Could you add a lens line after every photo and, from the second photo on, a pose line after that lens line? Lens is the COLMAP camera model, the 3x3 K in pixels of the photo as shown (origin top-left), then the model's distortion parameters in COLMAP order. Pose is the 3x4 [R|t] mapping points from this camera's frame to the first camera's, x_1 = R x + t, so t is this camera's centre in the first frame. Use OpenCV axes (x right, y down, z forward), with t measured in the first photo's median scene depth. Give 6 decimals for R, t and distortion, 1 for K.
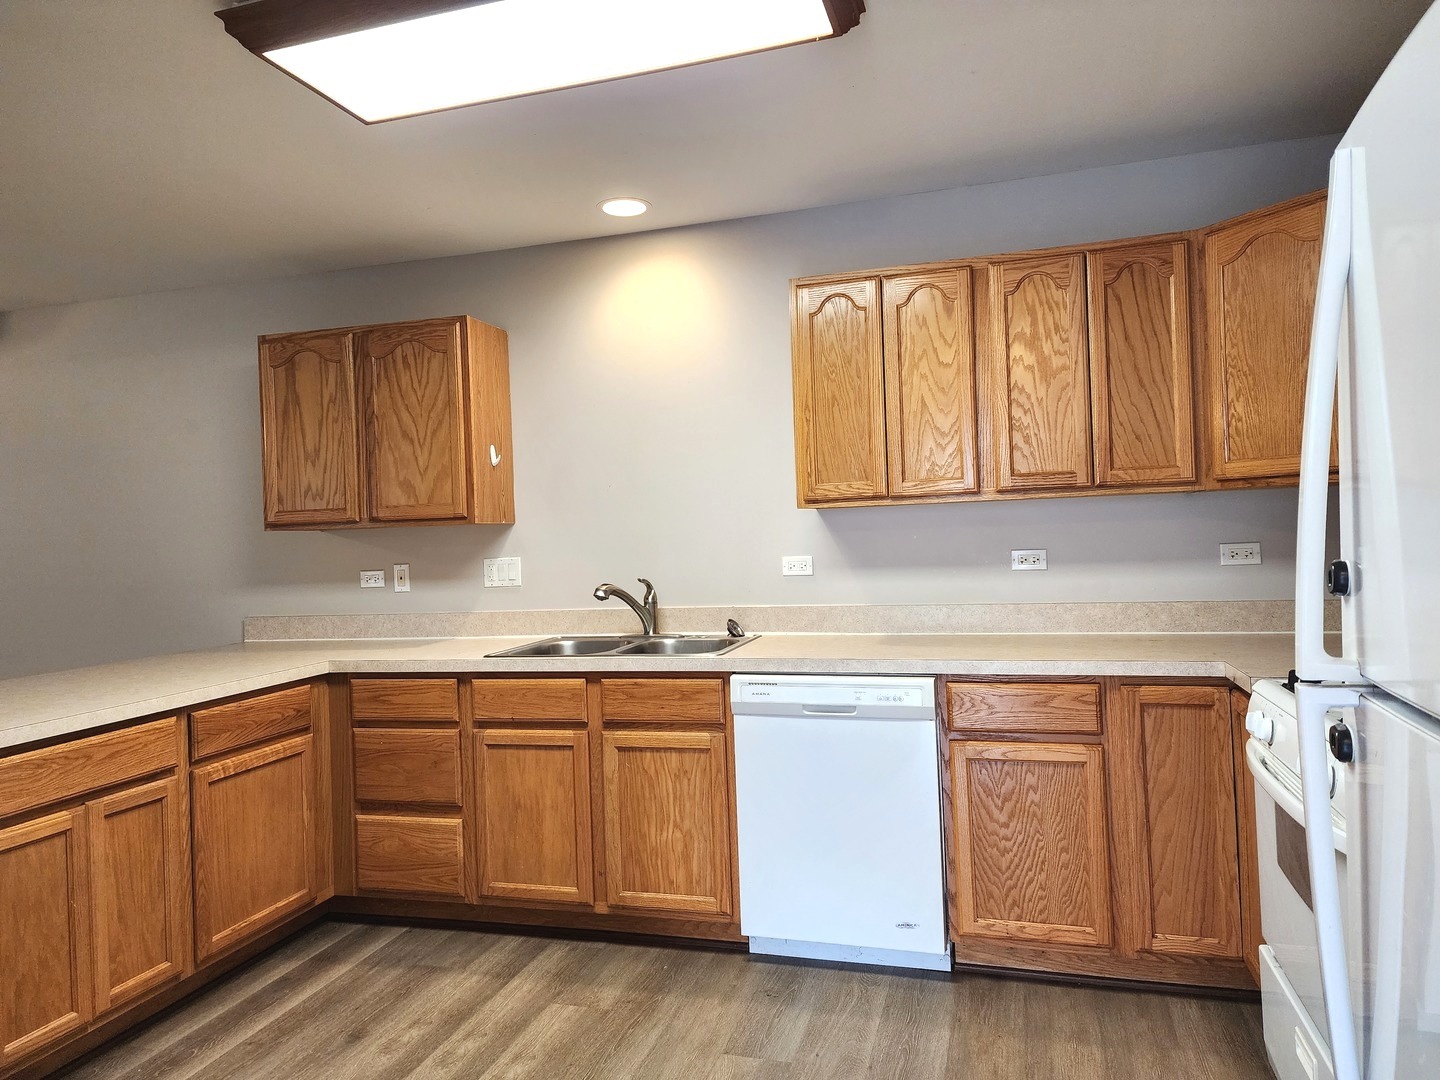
lens RADIAL K [[960.1, 0, 720.6], [0, 960.1, 533.8], [0, 0, 1]] dist [0.070912, -0.058901]
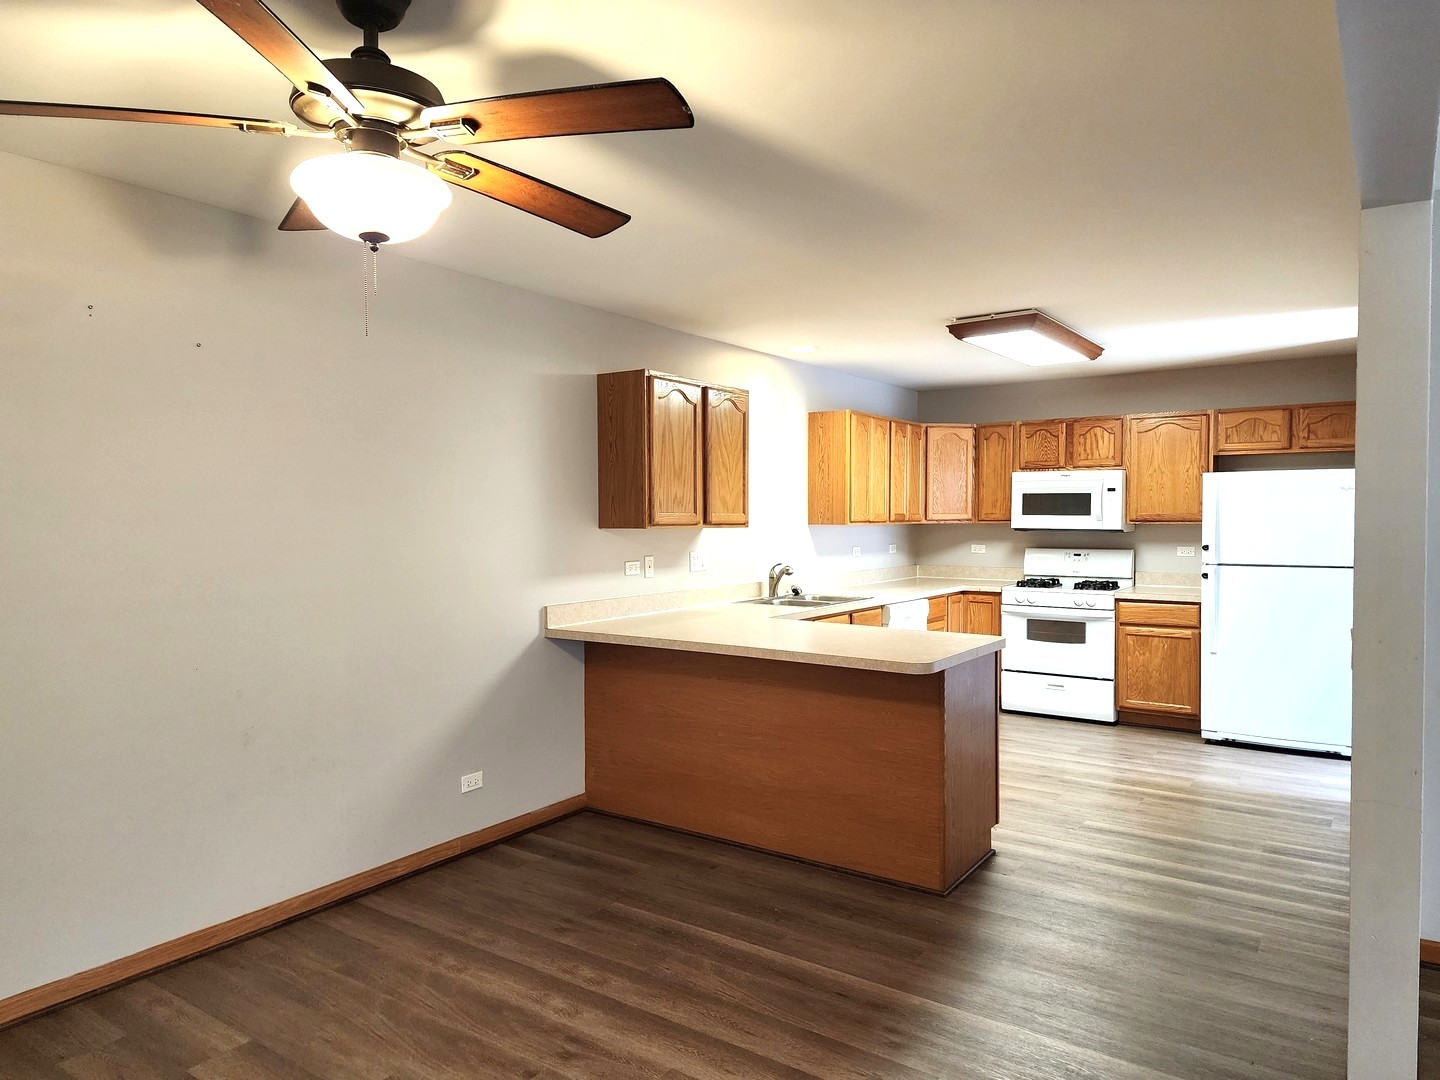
lens RADIAL K [[960.1, 0, 728.0], [0, 960.1, 538.5], [0, 0, 1]] dist [0.070912, -0.058901]
pose [[0.296628, 0.012658, 0.954909, -1.624889], [-0.015039, 0.999850, -0.008583, 0.018407], [-0.954875, -0.011815, 0.296774, 0.553334]]
